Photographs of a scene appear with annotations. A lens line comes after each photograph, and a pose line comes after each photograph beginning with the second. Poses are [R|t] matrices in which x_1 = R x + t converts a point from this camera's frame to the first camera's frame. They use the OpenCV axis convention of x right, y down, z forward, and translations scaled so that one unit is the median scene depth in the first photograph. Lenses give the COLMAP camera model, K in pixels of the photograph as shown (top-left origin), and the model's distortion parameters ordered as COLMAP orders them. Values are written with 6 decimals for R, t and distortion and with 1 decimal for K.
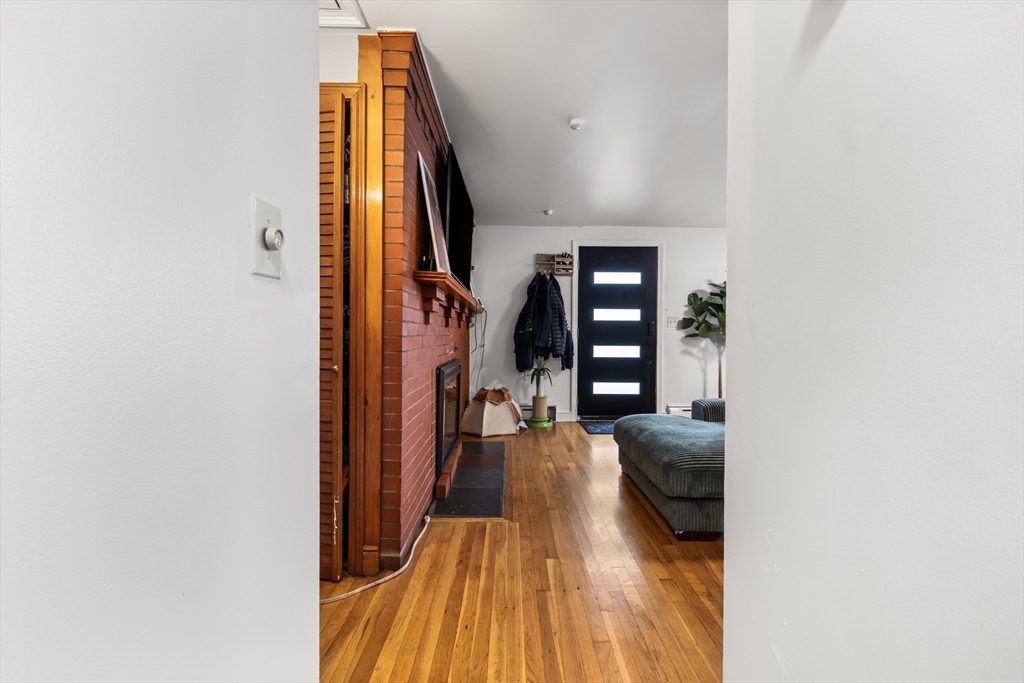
lens RADIAL K [[432.4, 0, 514.0], [0, 432.4, 337.9], [0, 0, 1]] dist [0.001101, -0.000158]
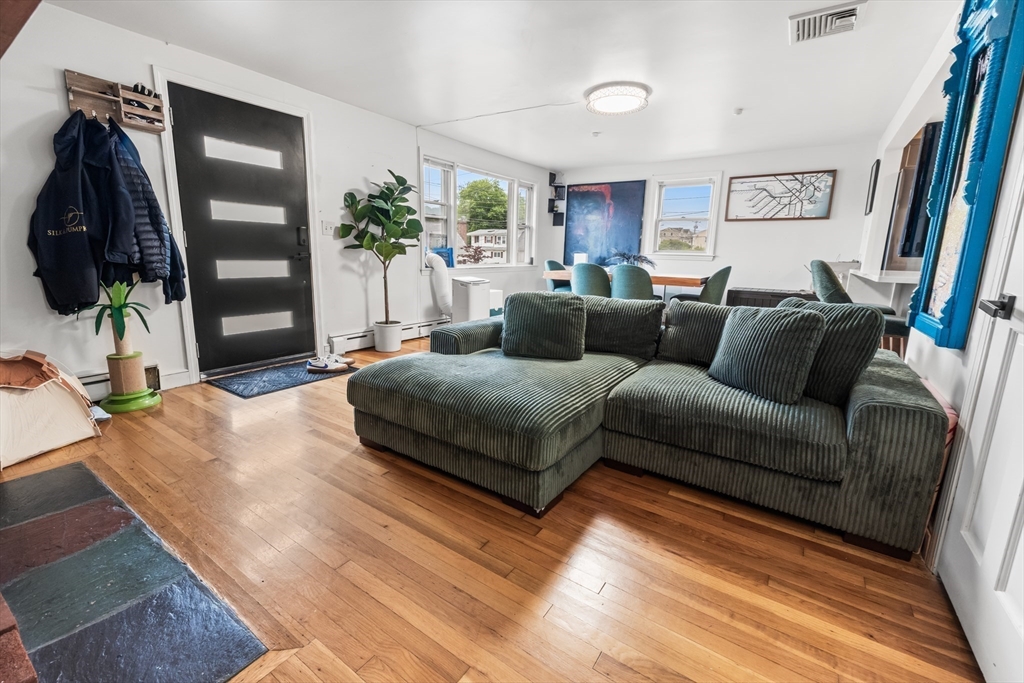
lens RADIAL K [[432.4, 0, 510.1], [0, 432.4, 336.1], [0, 0, 1]] dist [0.001101, -0.000158]
pose [[0.575727, -0.147408, 0.804245, -0.095485], [-0.010774, 0.982162, 0.187730, 0.003482], [-0.817571, -0.116746, 0.563869, 0.284375]]
